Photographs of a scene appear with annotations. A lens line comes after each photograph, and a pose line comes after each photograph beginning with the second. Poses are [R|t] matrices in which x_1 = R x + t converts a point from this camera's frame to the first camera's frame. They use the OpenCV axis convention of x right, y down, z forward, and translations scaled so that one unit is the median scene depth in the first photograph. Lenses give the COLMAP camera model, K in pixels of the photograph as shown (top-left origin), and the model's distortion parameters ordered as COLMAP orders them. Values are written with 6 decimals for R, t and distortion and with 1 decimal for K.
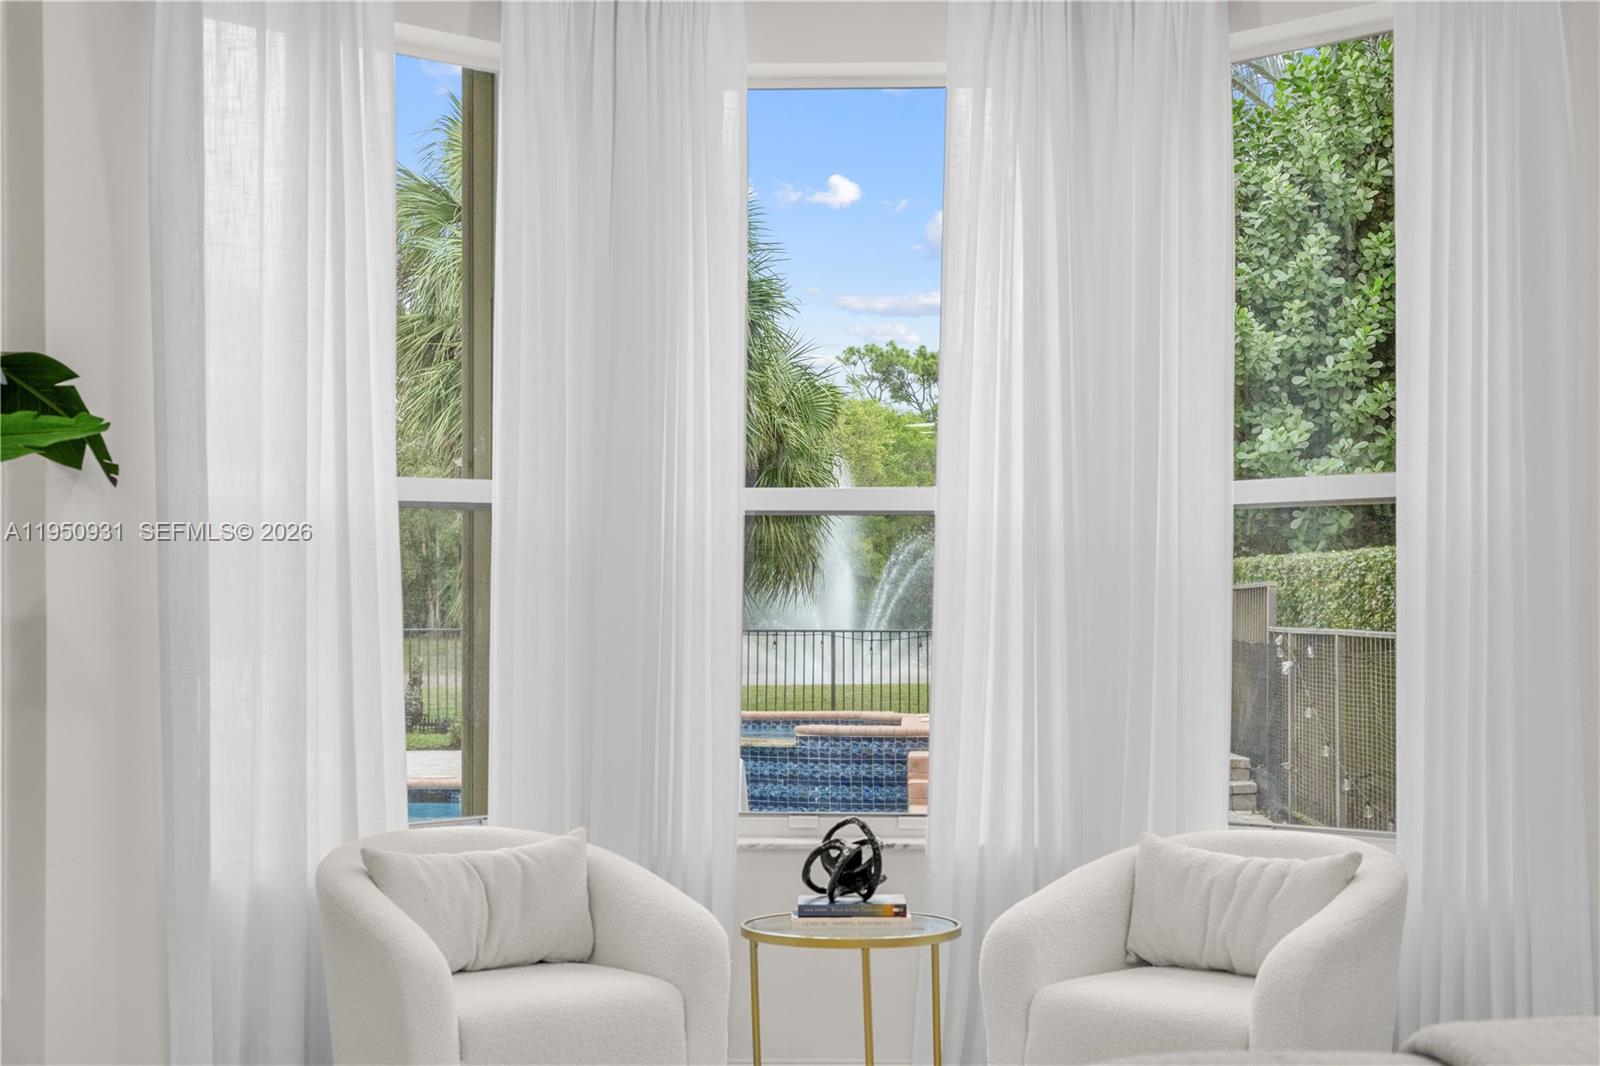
lens RADIAL K [[2384.3, 0, 795.6], [0, 2384.3, 541.2], [0, 0, 1]] dist [0.239707, 0.000000]
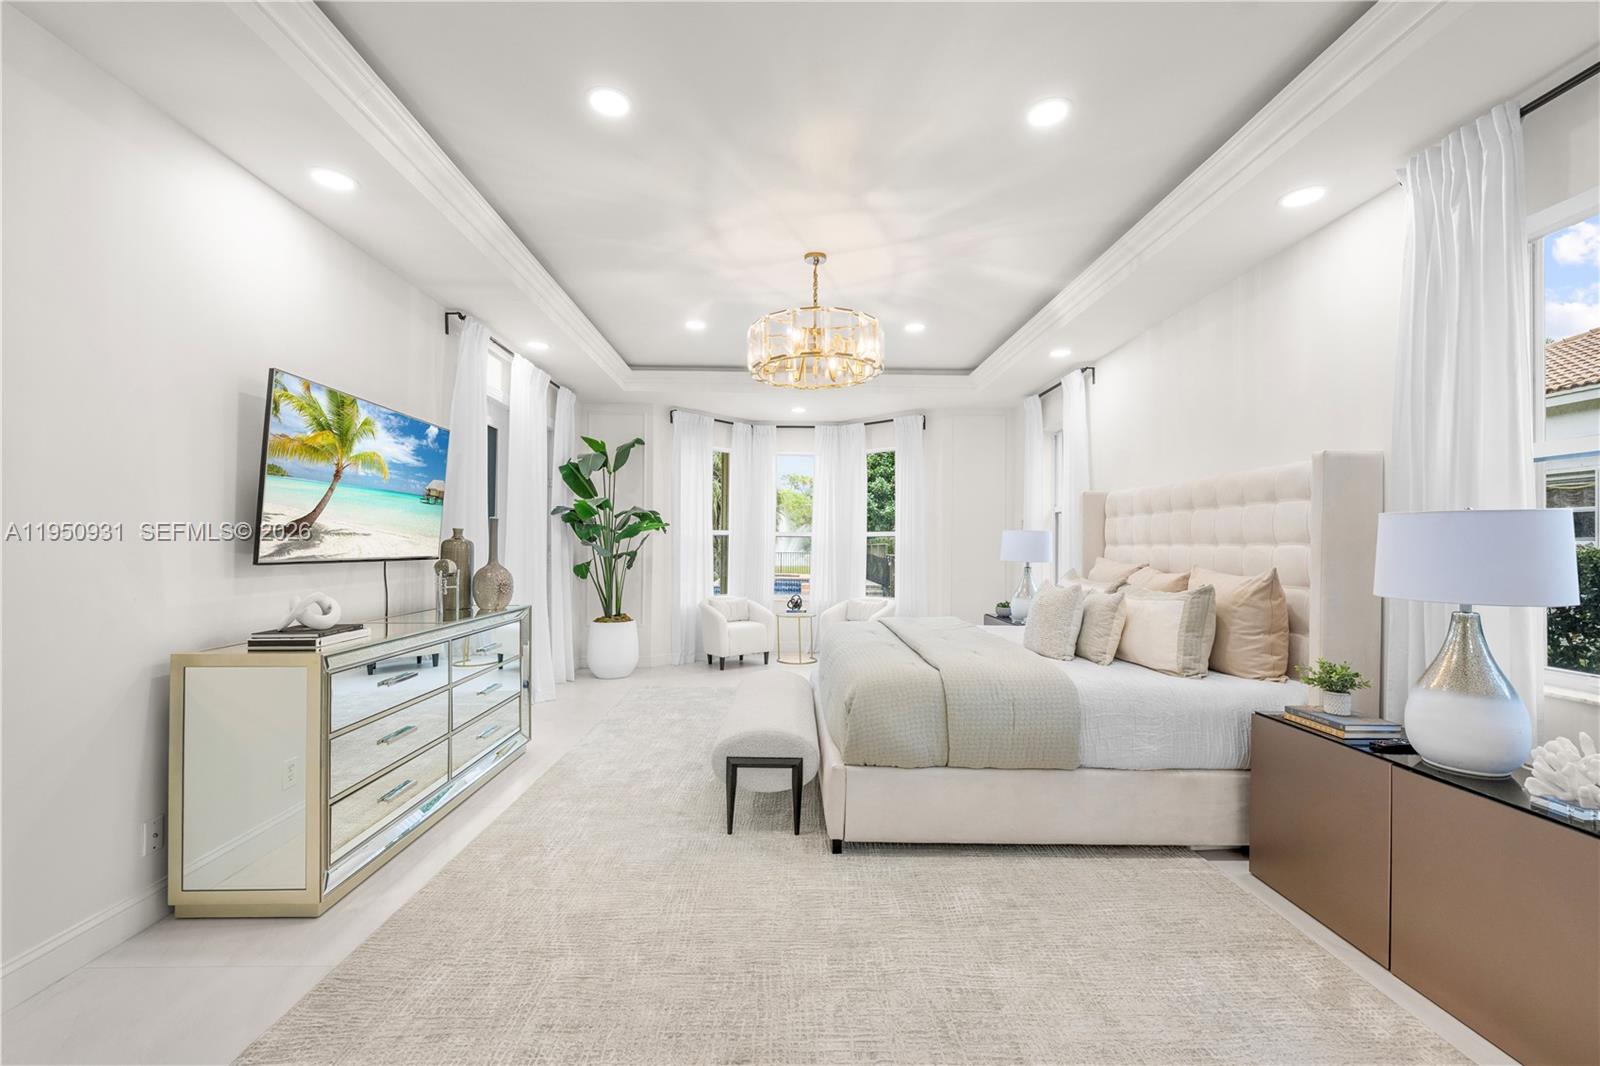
lens RADIAL K [[641.3, 0, 797.3], [0, 641.3, 534.1], [0, 0, 1]] dist [-0.004045, -0.000345]
pose [[0.998901, 0.009484, 0.045911, -0.041158], [-0.010032, 0.999881, 0.011734, -0.037689], [-0.045794, -0.012182, 0.998877, -0.441397]]
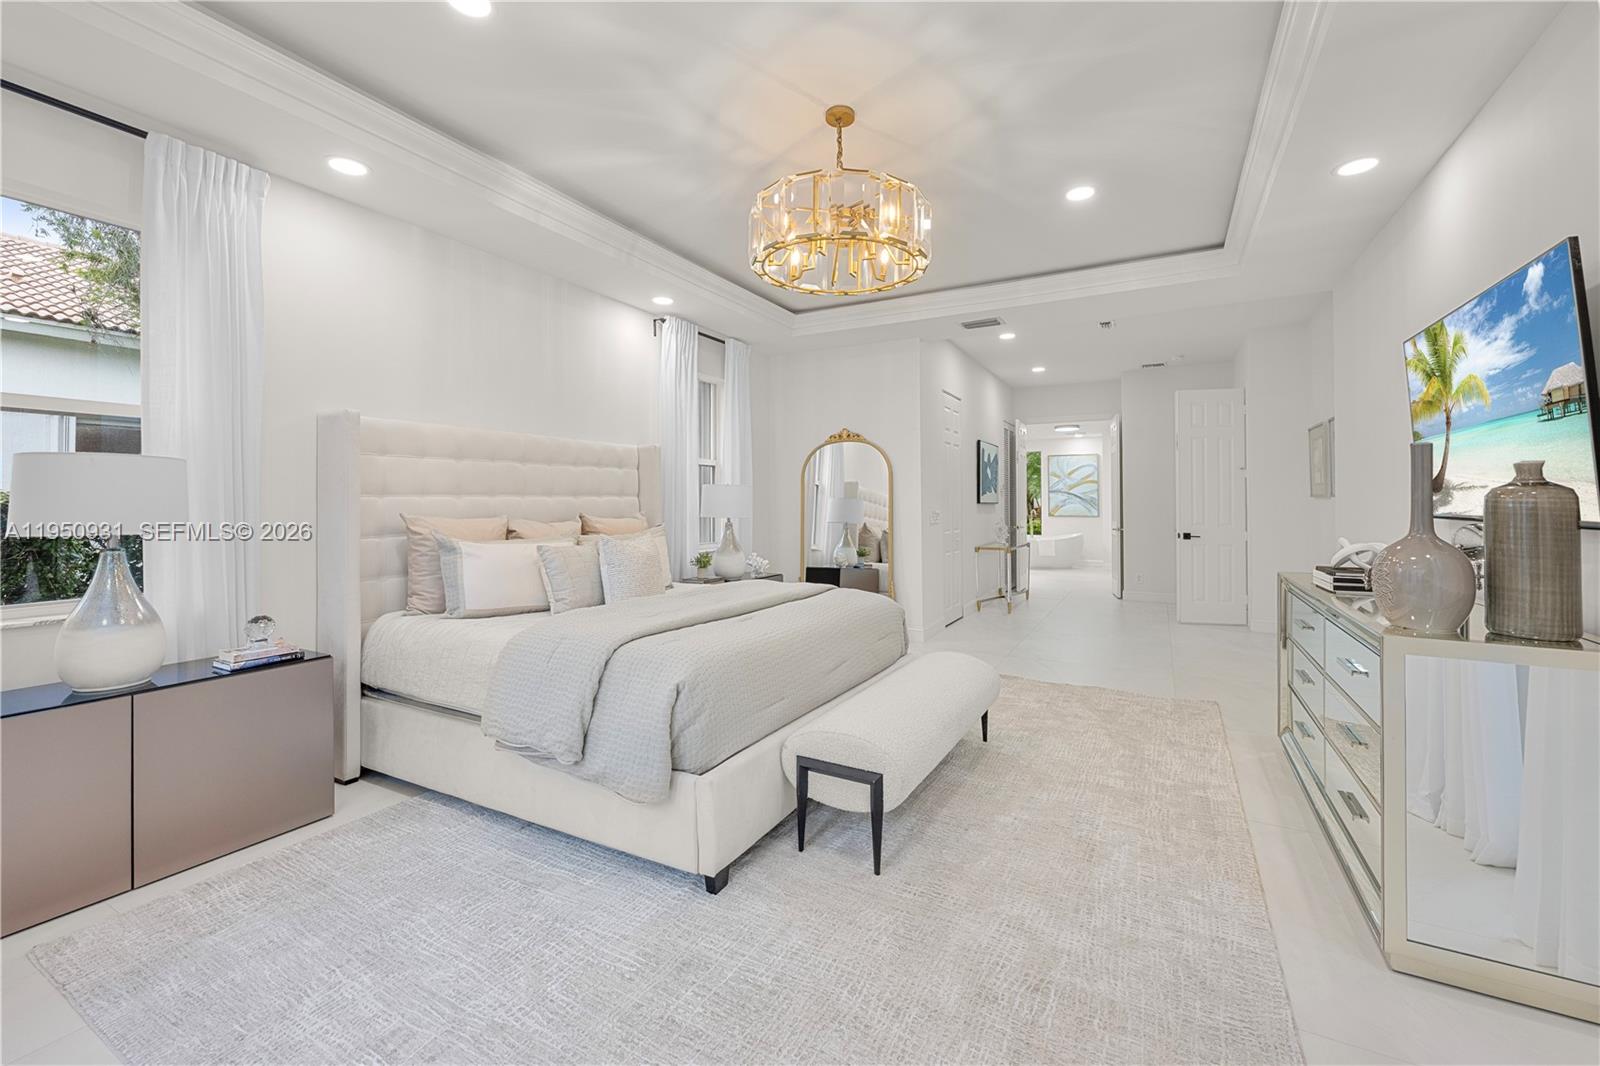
lens RADIAL K [[674.4, 0, 804.8], [0, 674.4, 478.3], [0, 0, 1]] dist [0.002438, 0.000285]
pose [[-0.893890, 0.014021, 0.448066, -0.217853], [-0.015697, 0.997919, -0.062541, 0.001802], [-0.448011, -0.062938, -0.891810, 0.802389]]
